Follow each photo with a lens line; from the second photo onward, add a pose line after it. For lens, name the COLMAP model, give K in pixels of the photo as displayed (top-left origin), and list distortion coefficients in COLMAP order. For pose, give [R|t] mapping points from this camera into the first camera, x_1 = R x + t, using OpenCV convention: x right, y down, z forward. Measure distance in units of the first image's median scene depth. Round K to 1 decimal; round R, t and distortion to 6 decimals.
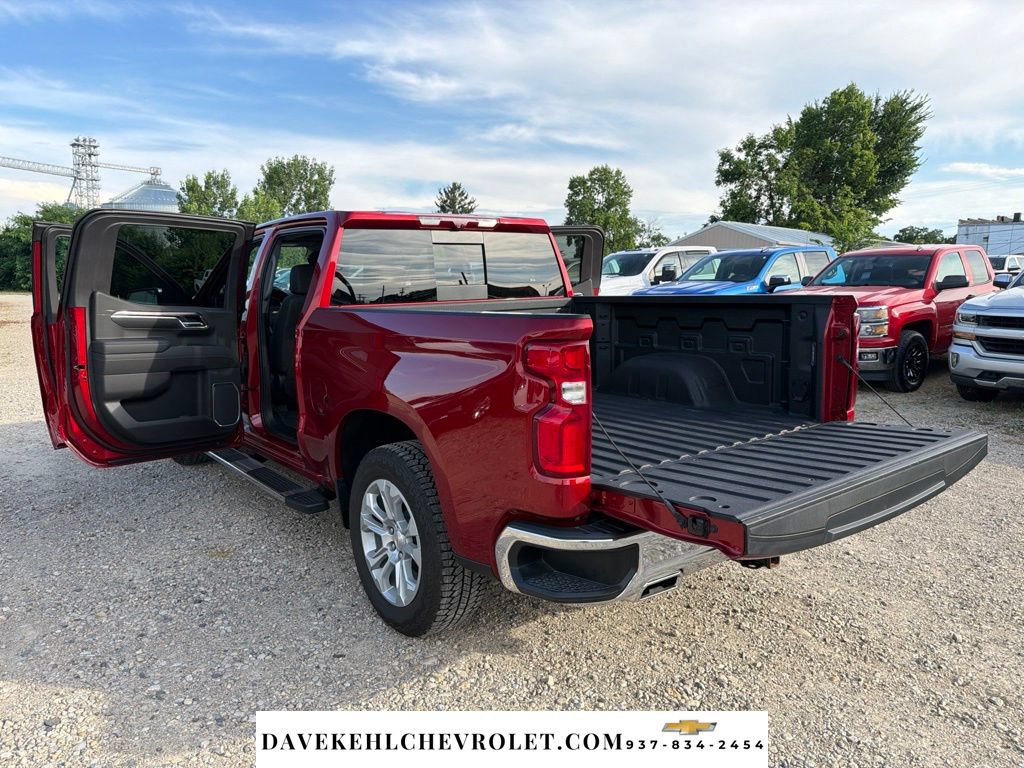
lens RADIAL K [[717.2, 0, 525.0], [0, 717.2, 384.5], [0, 0, 1]] dist [0.024576, -0.030113]
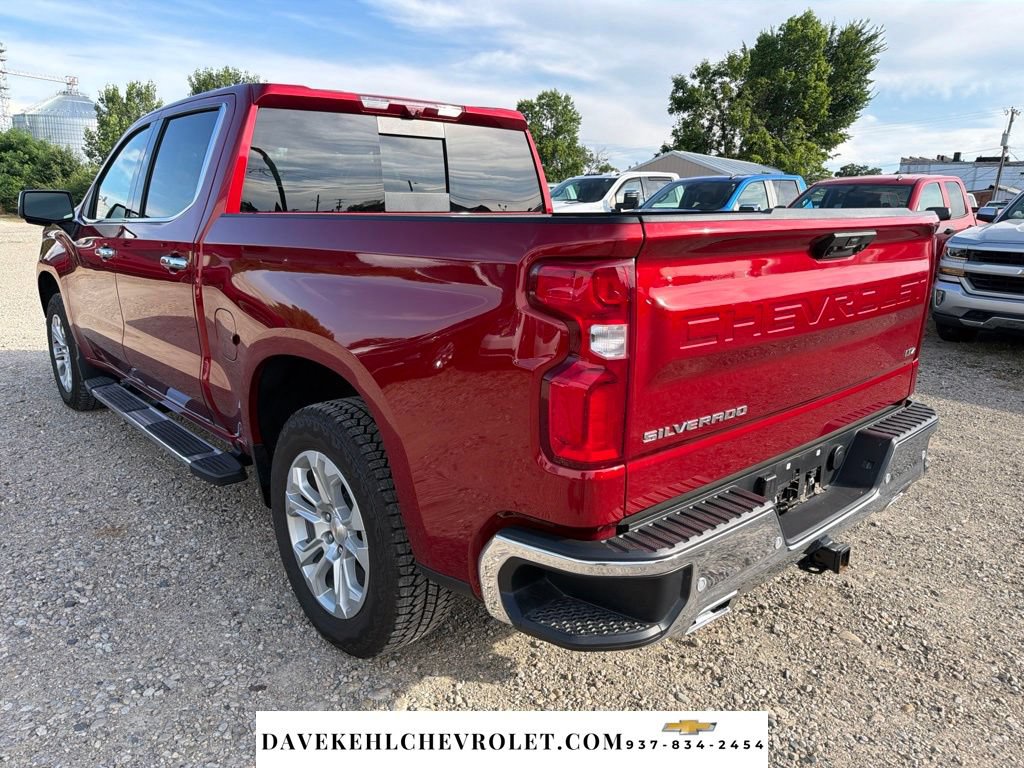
lens RADIAL K [[717.2, 0, 519.7], [0, 717.2, 385.3], [0, 0, 1]] dist [0.024576, -0.030113]
pose [[0.997507, 0.005723, 0.070340, -0.034094], [-0.012375, 0.995449, 0.094494, -0.005390], [-0.069479, -0.095128, 0.993037, 0.218107]]
